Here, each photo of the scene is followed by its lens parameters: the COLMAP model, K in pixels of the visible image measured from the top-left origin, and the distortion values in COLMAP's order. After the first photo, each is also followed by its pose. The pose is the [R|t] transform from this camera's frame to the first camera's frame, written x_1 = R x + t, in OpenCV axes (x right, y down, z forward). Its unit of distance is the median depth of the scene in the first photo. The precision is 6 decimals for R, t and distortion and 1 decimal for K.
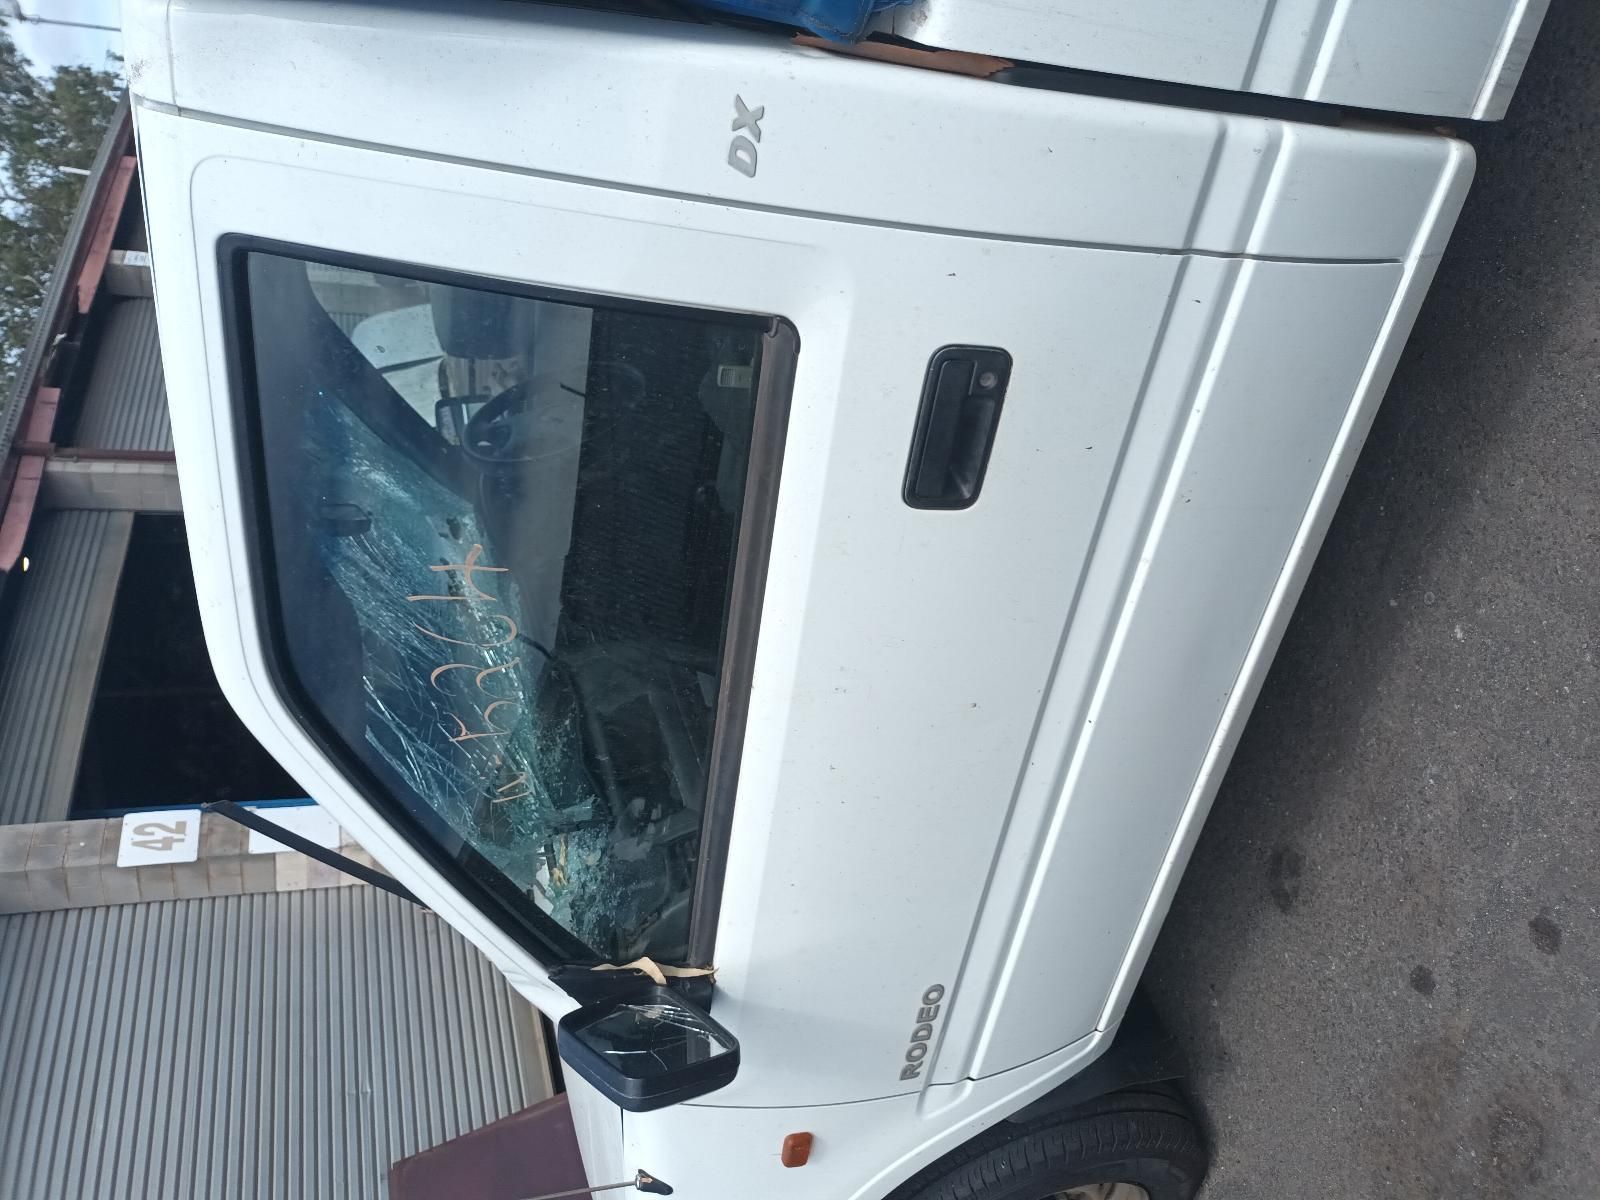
lens RADIAL K [[1231.3, 0, 802.4], [0, 1231.3, 609.8], [0, 0, 1]] dist [0.006775, -0.000895]
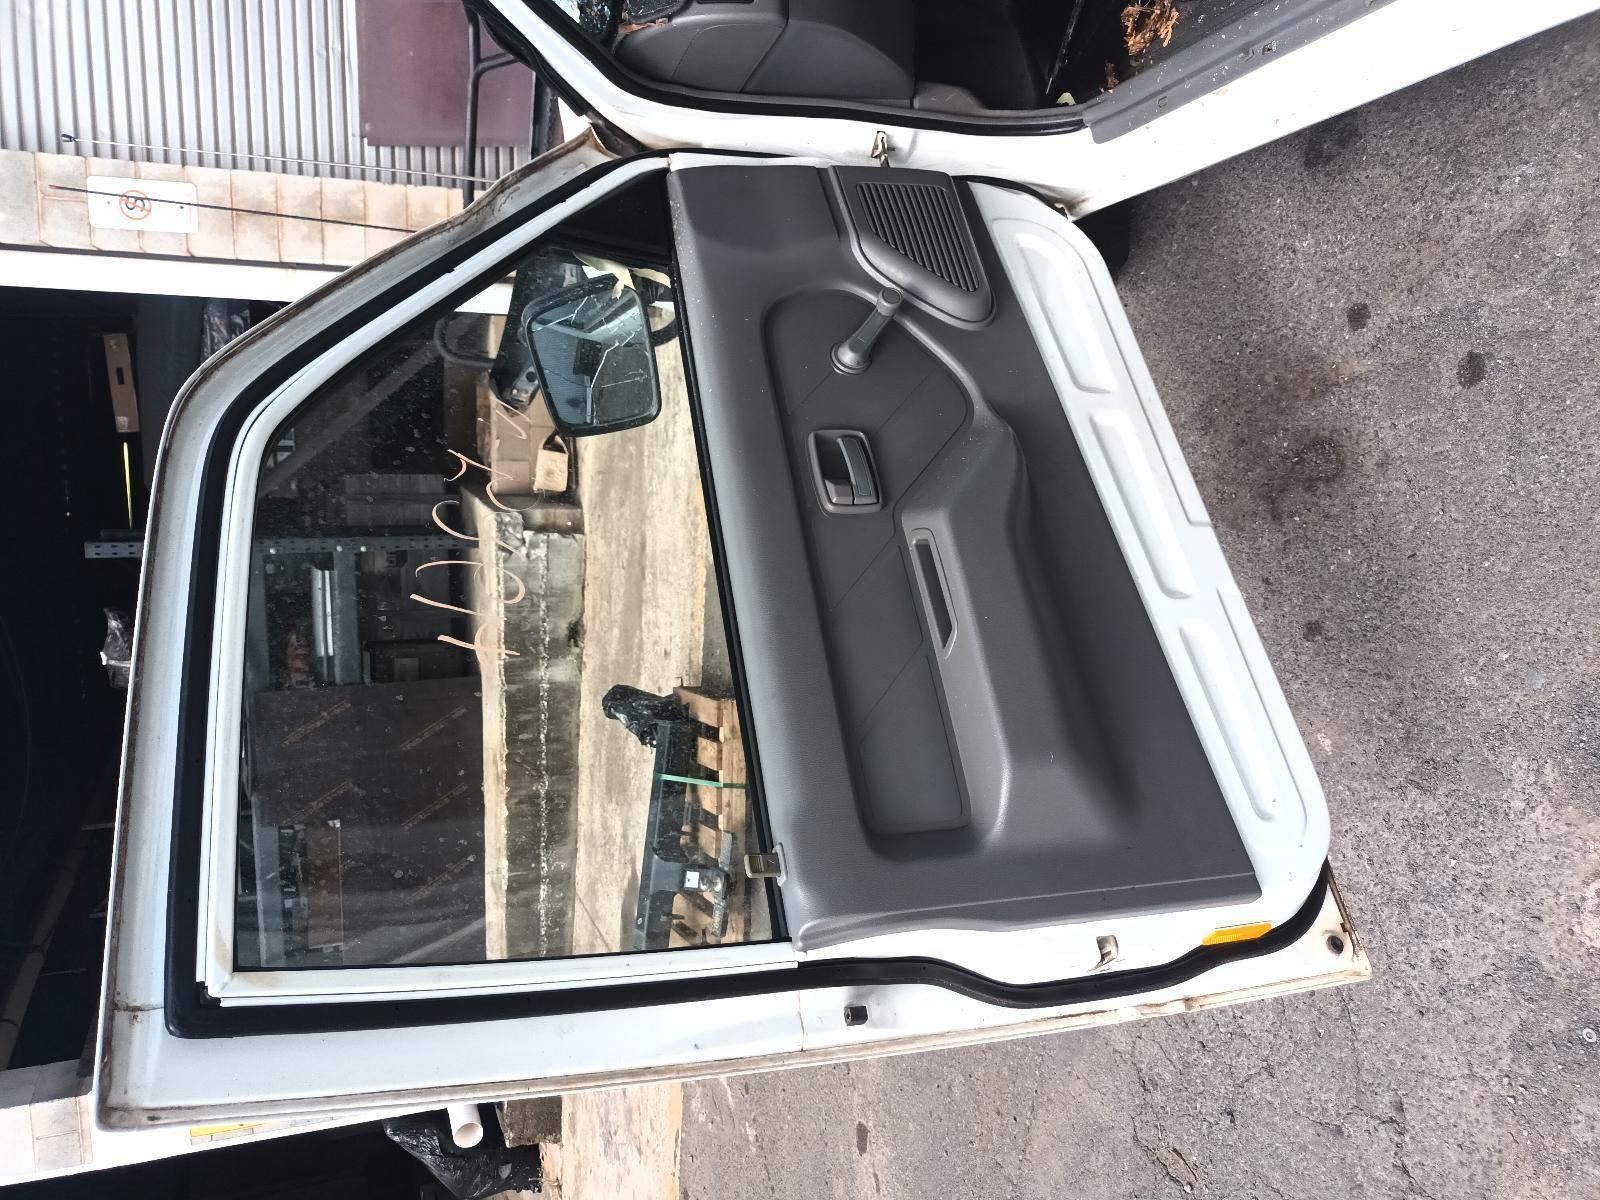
lens RADIAL K [[1231.3, 0, 802.4], [0, 1231.3, 609.8], [0, 0, 1]] dist [0.006775, -0.000895]
pose [[0.933337, 0.296517, 0.202384, -0.072671], [-0.327322, 0.471320, 0.818973, -0.280464], [0.147452, -0.830623, 0.536957, 0.164009]]
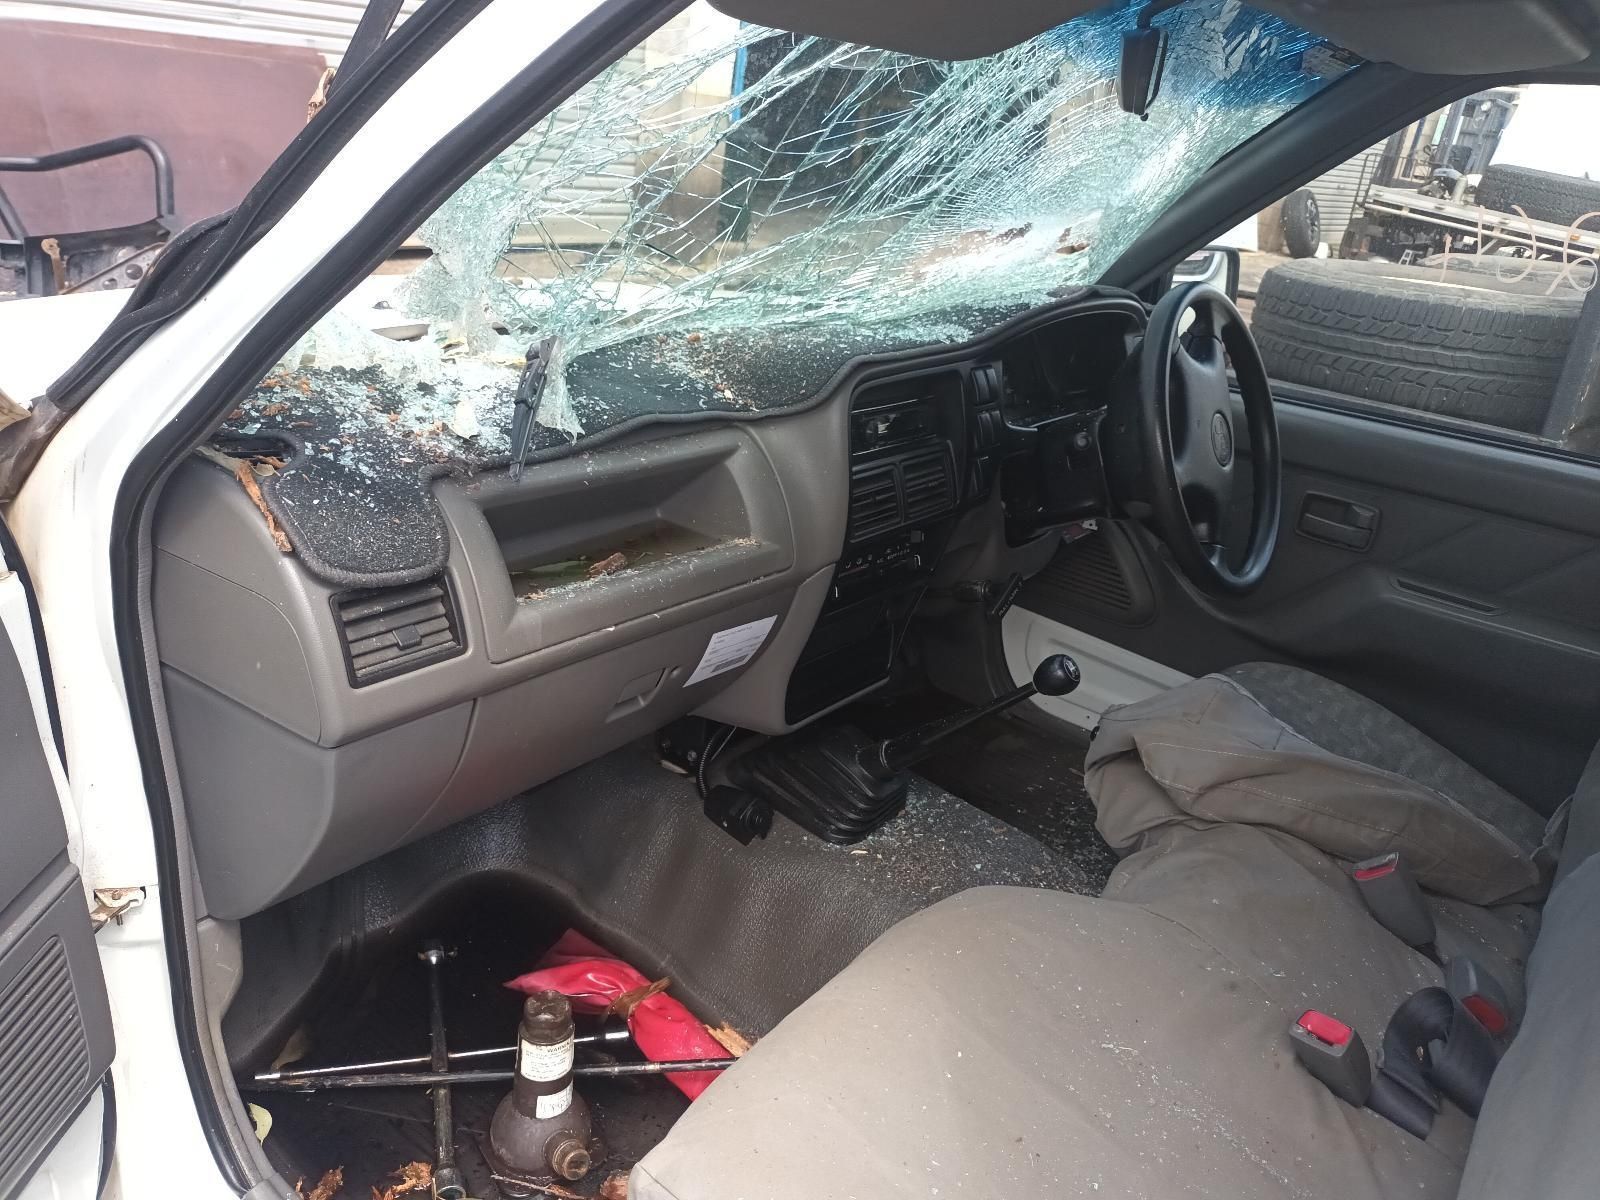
lens RADIAL K [[1224.6, 0, 804.2], [0, 1224.6, 602.1], [0, 0, 1]] dist [-0.003144, -0.004689]
pose [[-0.172154, 0.984222, 0.040871, -0.138278], [-0.983816, -0.173880, 0.043271, 0.013480], [0.049695, -0.032760, 0.998227, 0.458954]]
